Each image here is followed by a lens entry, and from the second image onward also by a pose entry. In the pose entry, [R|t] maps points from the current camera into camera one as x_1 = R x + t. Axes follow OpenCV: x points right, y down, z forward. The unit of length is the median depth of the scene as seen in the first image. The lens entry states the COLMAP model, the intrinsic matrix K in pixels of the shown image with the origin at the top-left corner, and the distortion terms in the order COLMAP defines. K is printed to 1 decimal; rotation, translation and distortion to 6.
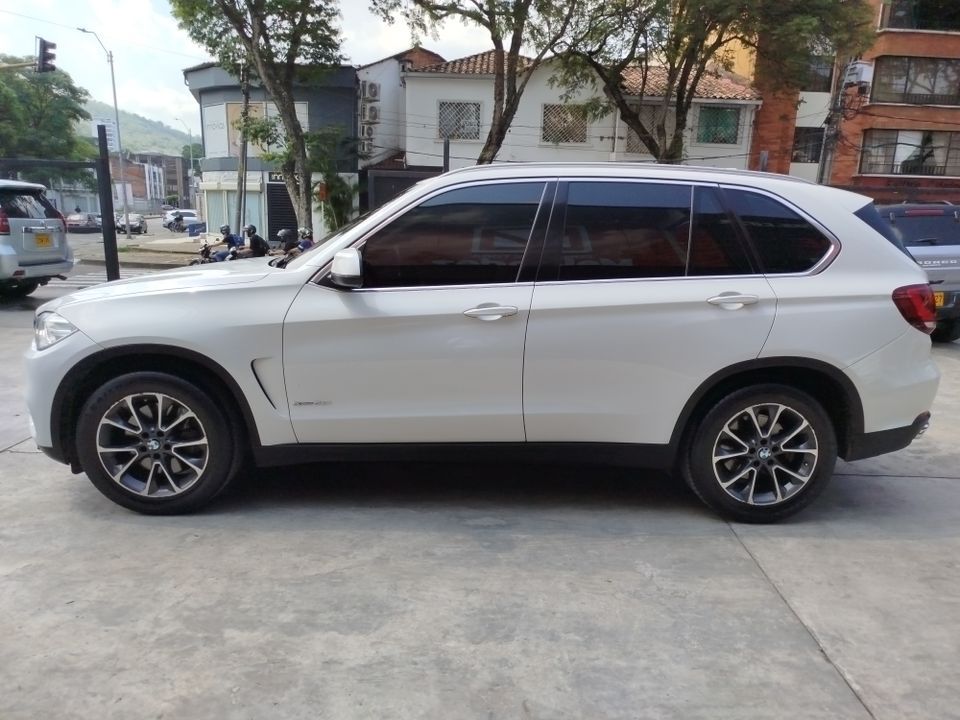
lens RADIAL K [[678.7, 0, 483.0], [0, 678.7, 357.4], [0, 0, 1]] dist [0.010848, -0.003041]
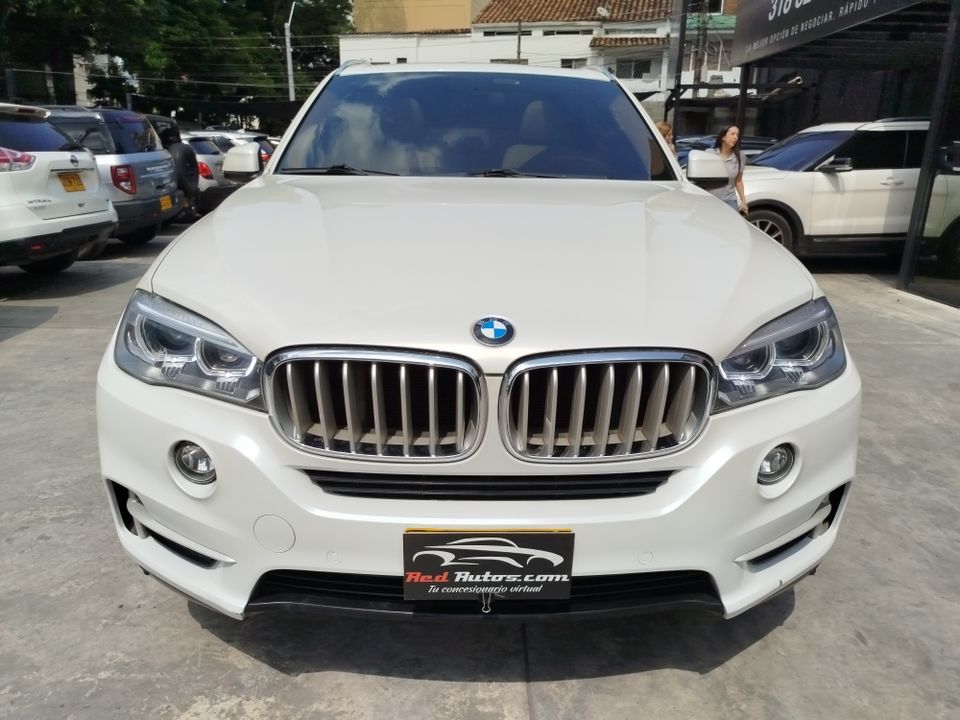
lens RADIAL K [[678.7, 0, 483.0], [0, 678.7, 357.4], [0, 0, 1]] dist [0.010848, -0.003041]
pose [[-0.003352, -0.312158, 0.950024, -1.080051], [0.190123, 0.932502, 0.307071, -0.218432], [-0.981755, 0.181651, 0.056223, 1.184020]]
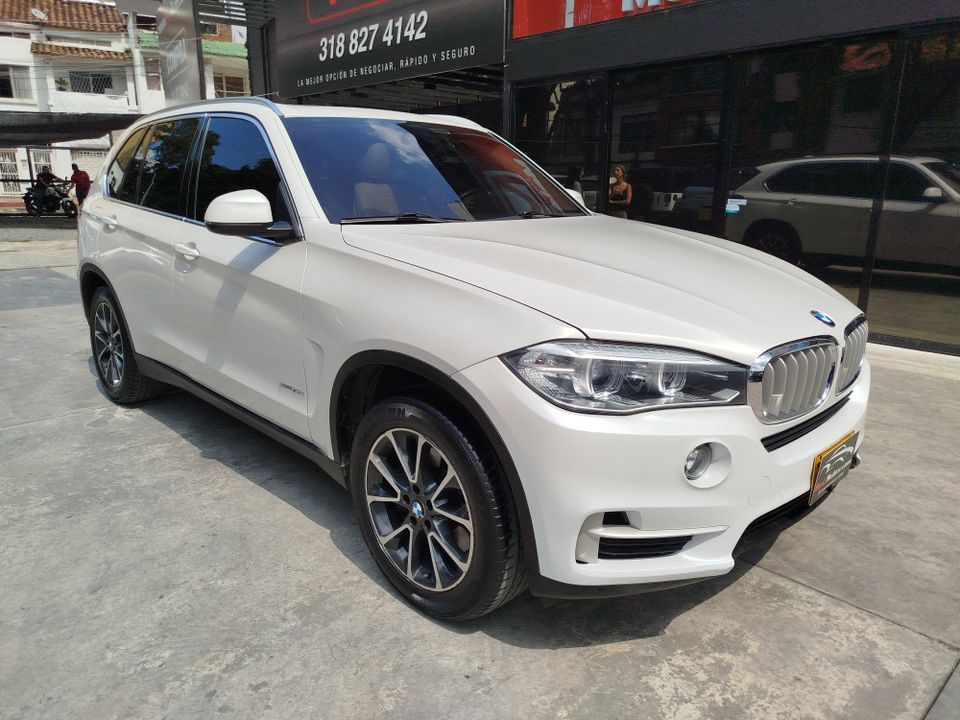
lens RADIAL K [[678.7, 0, 483.0], [0, 678.7, 357.4], [0, 0, 1]] dist [0.010848, -0.003041]
pose [[-0.682762, -0.214994, 0.698294, -0.935236], [0.124528, 0.907502, 0.401164, -0.368254], [-0.719951, 0.360857, -0.592835, 1.801476]]
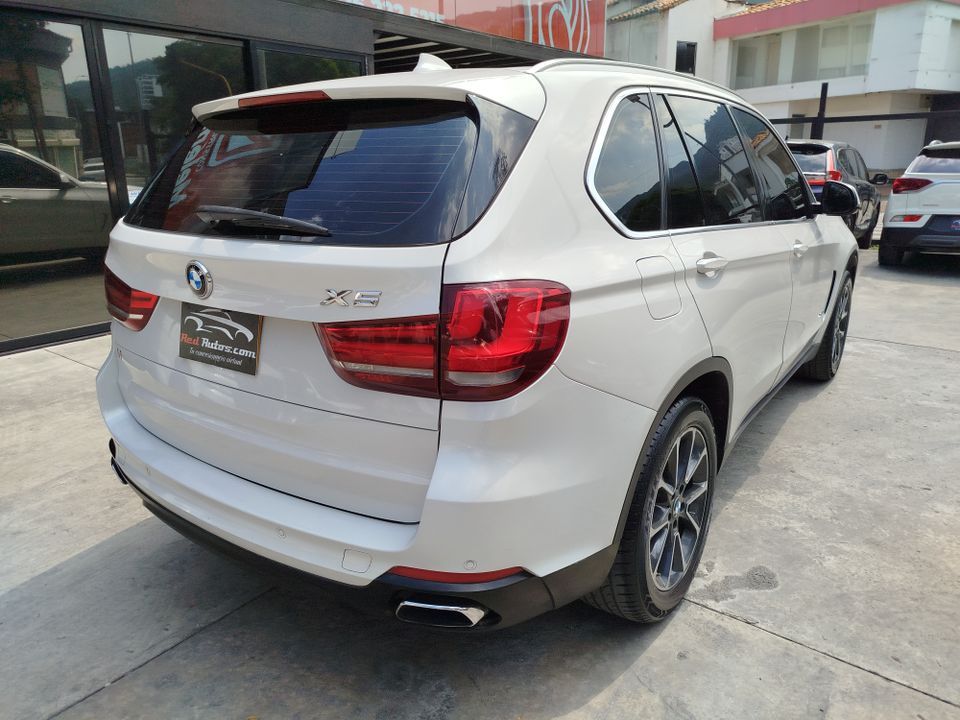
lens RADIAL K [[678.7, 0, 483.0], [0, 678.7, 357.4], [0, 0, 1]] dist [0.010848, -0.003041]
pose [[-0.601420, 0.205180, -0.772137, 0.992511], [-0.169035, 0.911902, 0.373981, -0.316917], [0.780847, 0.355438, -0.513753, 1.682916]]
